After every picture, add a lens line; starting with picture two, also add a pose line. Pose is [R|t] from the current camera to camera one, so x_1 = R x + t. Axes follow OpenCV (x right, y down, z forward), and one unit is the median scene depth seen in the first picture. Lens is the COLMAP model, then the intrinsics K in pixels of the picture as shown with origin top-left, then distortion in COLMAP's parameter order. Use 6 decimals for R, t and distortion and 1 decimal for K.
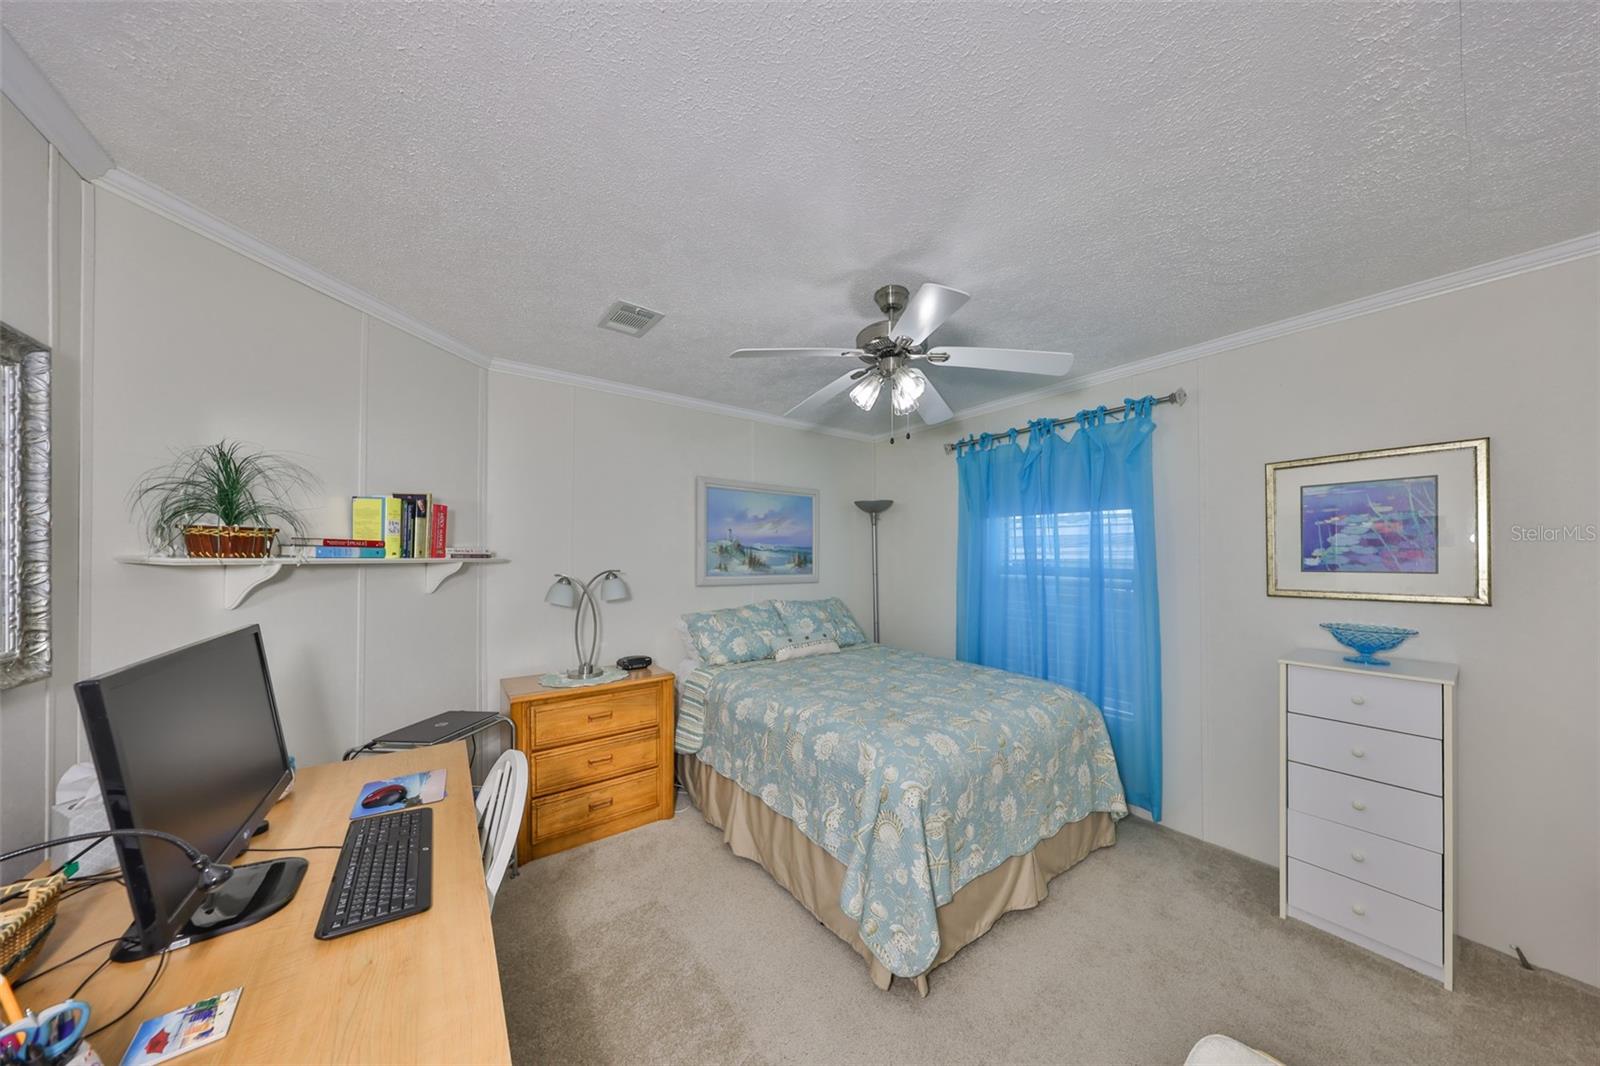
lens RADIAL K [[487.8, 0, 798.5], [0, 487.8, 545.6], [0, 0, 1]] dist [-0.000079, -0.000008]
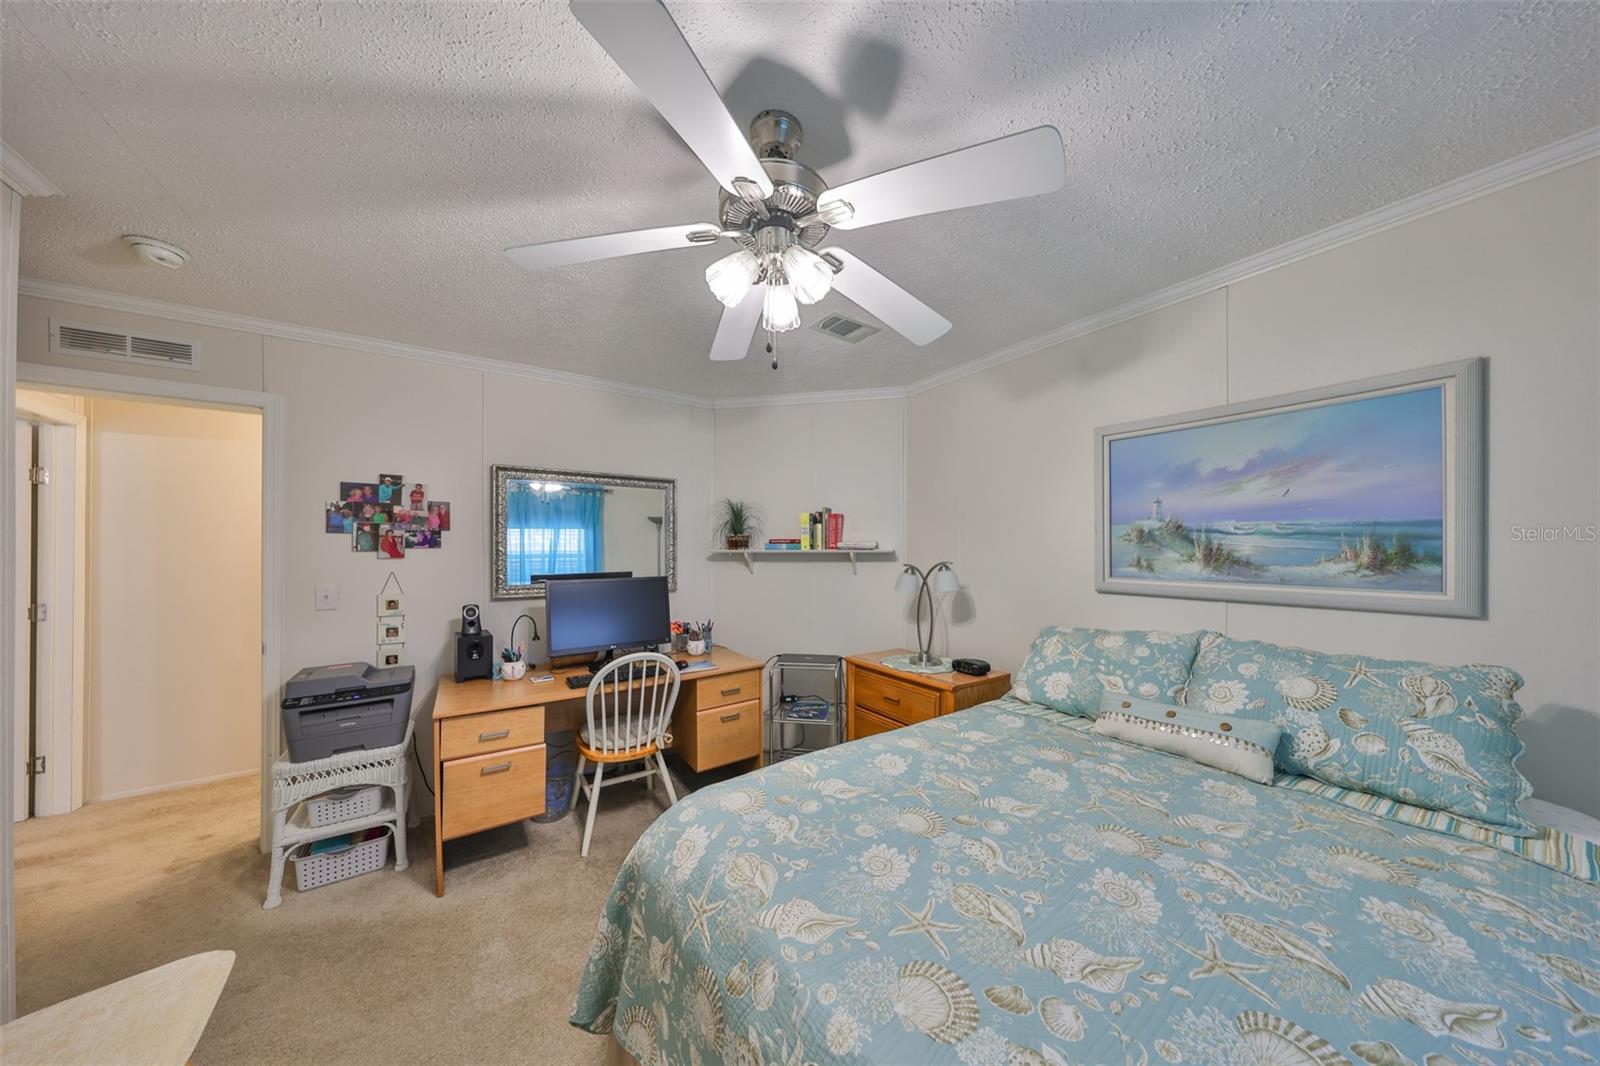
lens RADIAL K [[487.8, 0, 798.5], [0, 487.8, 545.6], [0, 0, 1]] dist [-0.000079, -0.000008]
pose [[-0.018282, -0.005305, -0.999819, 0.451332], [0.028506, 0.999577, -0.005824, 0.011851], [0.999426, -0.028607, -0.018123, 0.567716]]
